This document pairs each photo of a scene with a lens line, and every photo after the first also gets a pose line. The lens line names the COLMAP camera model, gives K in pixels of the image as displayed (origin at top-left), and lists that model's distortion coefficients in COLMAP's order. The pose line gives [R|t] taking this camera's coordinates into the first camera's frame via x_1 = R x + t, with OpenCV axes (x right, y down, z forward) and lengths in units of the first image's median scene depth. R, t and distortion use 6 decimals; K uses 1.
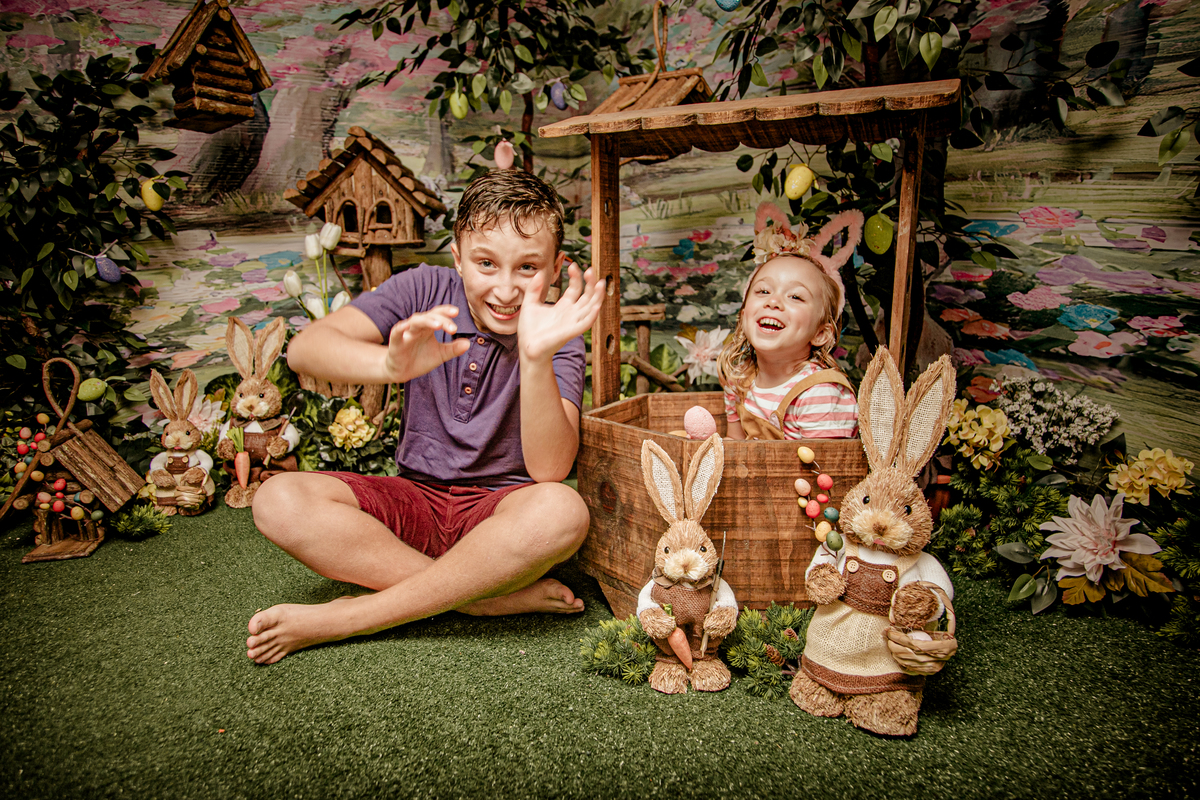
lens RADIAL K [[782.0, 0, 601.0], [0, 782.0, 406.2], [0, 0, 1]] dist [-0.052229, 0.072748]
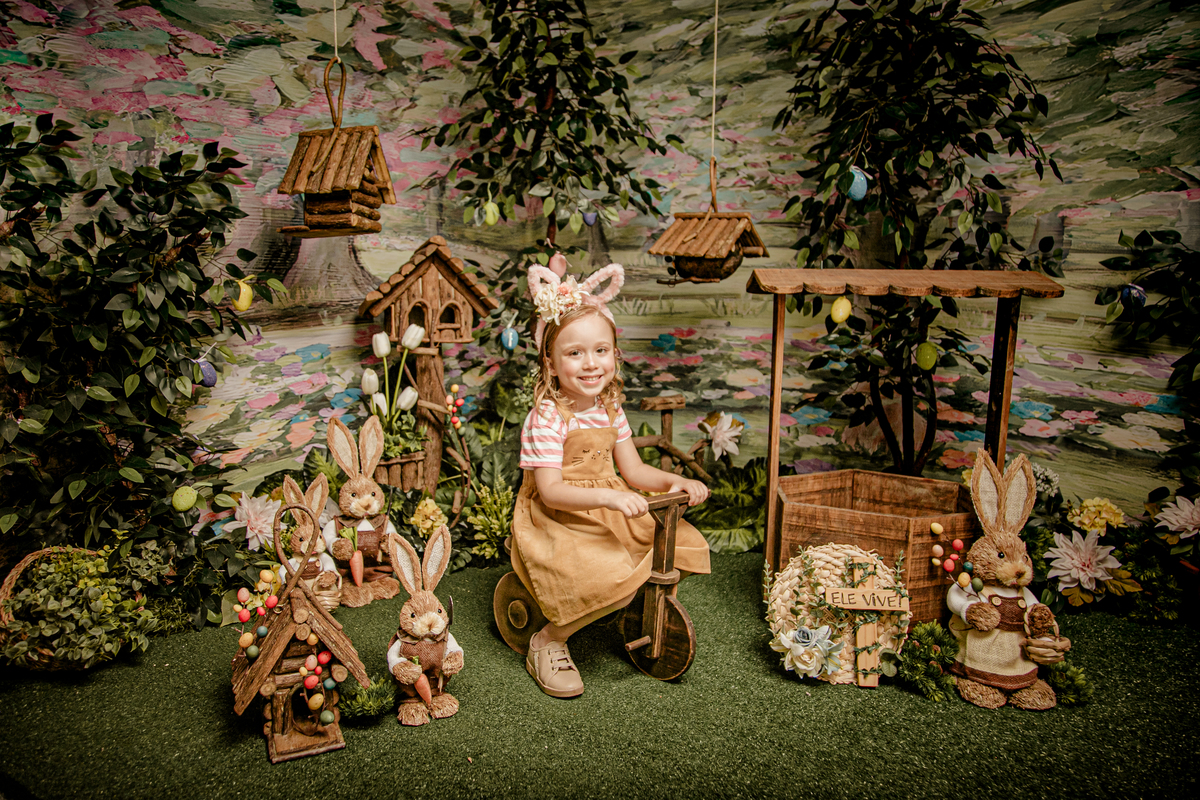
lens RADIAL K [[785.6, 0, 572.0], [0, 785.6, 401.8], [0, 0, 1]] dist [-0.061767, 0.078272]
pose [[0.936064, -0.022551, 0.351105, -0.609449], [0.044311, 0.997554, -0.054064, -0.075173], [-0.349027, 0.066165, 0.934774, -0.071511]]
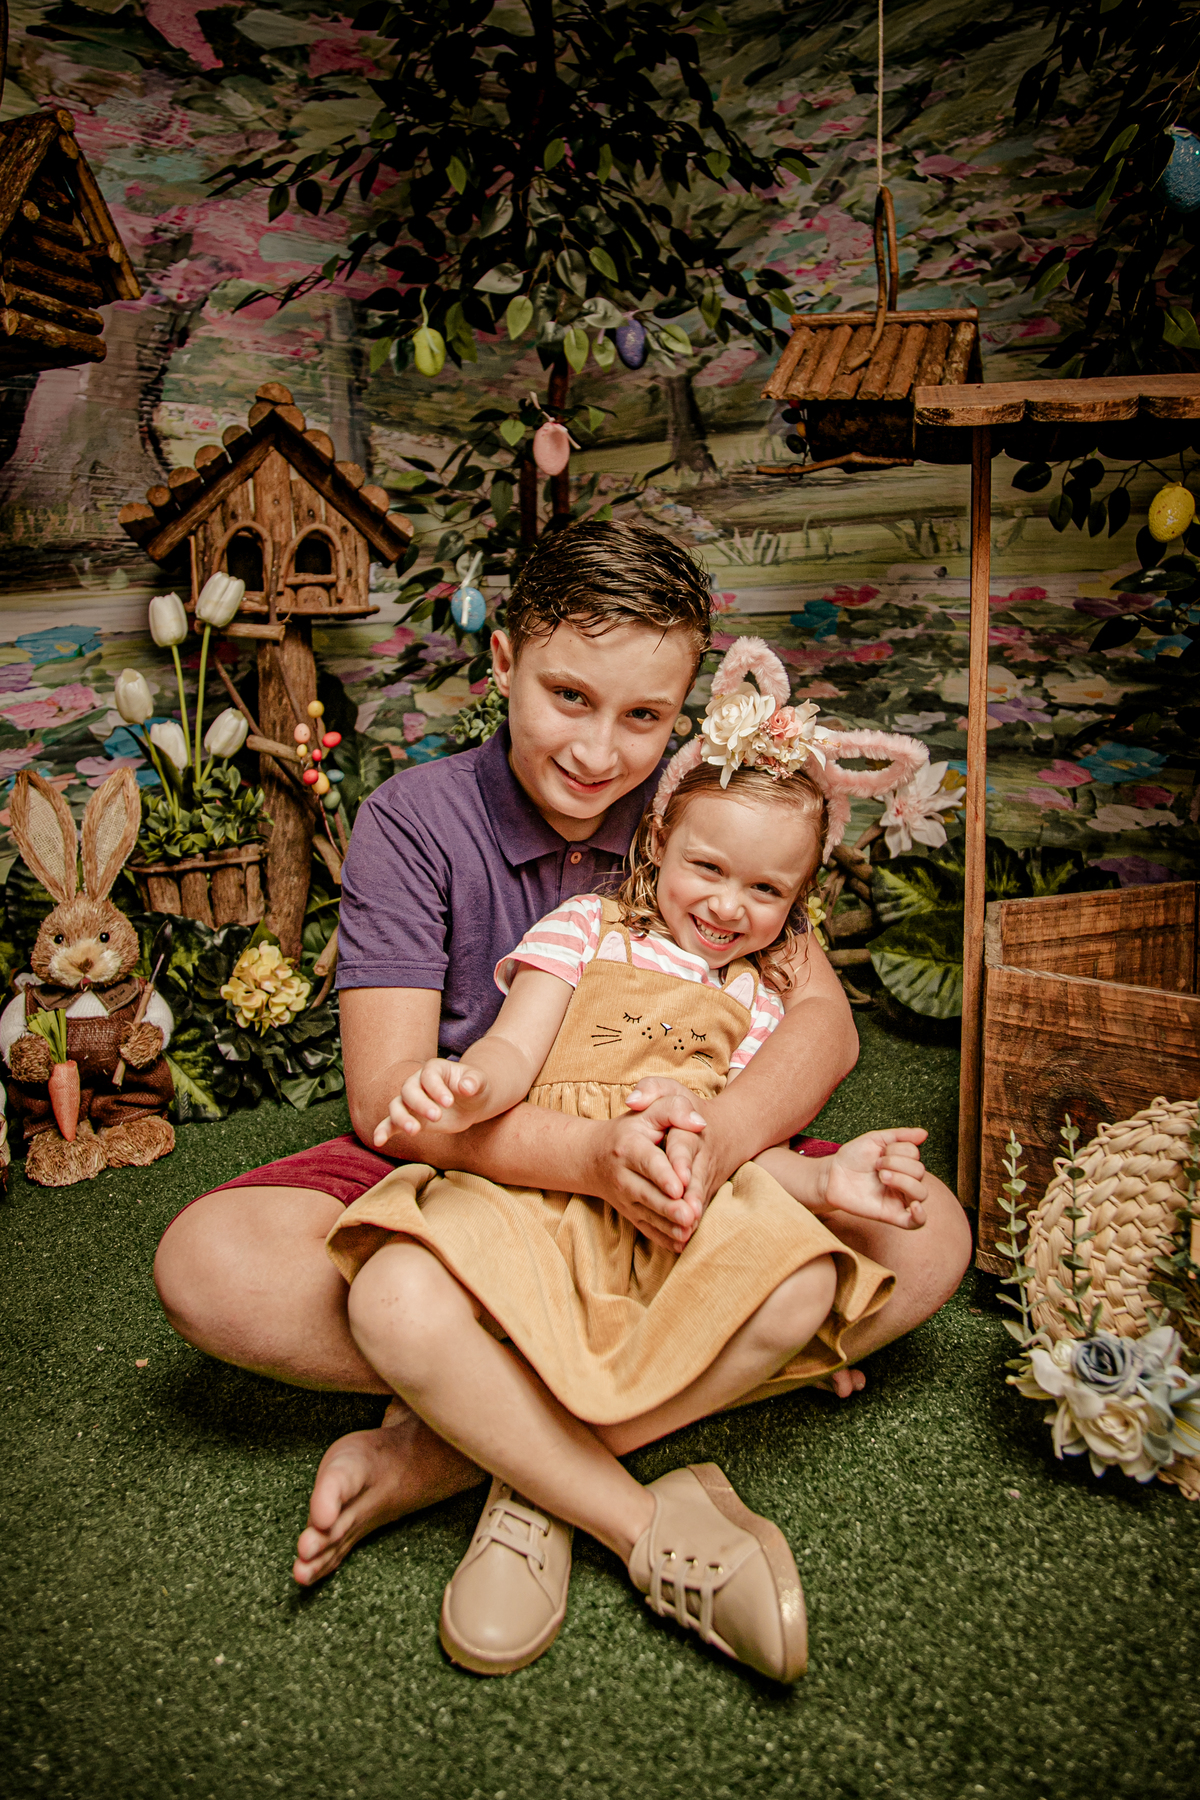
lens RADIAL K [[1285.4, 0, 654.5], [0, 1285.4, 770.6], [0, 0, 1]] dist [-0.054127, 0.073792]
pose [[0.968605, -0.033592, 0.246324, -0.333598], [0.049203, 0.997133, -0.057496, -0.058978], [-0.243687, 0.067810, 0.967481, 0.181128]]
